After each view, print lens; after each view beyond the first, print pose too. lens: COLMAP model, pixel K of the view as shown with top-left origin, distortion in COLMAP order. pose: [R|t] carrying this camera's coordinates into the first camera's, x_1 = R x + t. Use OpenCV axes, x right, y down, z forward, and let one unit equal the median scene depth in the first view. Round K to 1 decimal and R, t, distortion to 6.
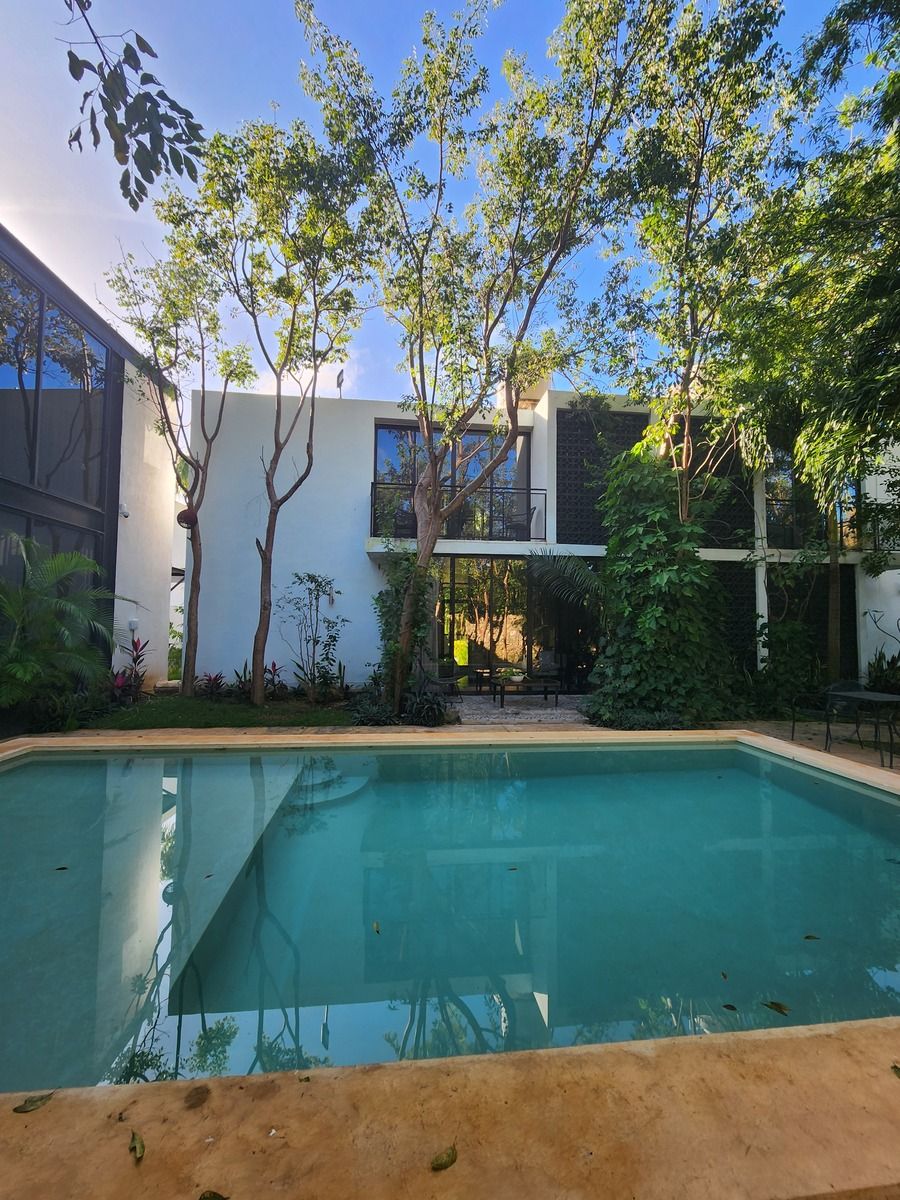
lens RADIAL K [[487.5, 0, 450.0], [0, 487.5, 600.0], [0, 0, 1]] dist [-0.000580, -0.000046]
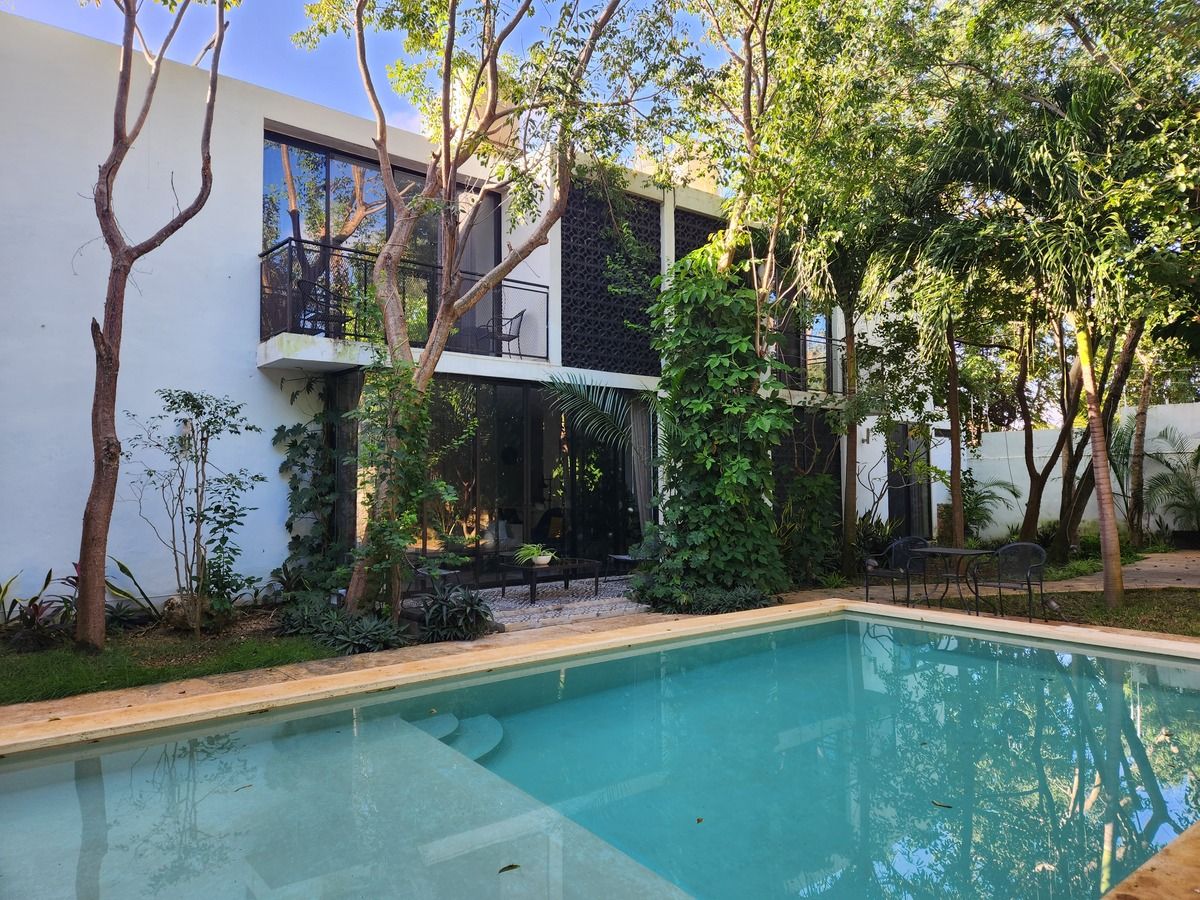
lens RADIAL K [[794.7, 0, 600.0], [0, 794.7, 450.0], [0, 0, 1]] dist [0.034597, -0.000053]
pose [[0.842933, 0.009229, 0.537939, -0.396905], [-0.015139, 0.999864, 0.006568, -0.003593], [-0.537805, -0.013680, 0.842958, 0.007359]]
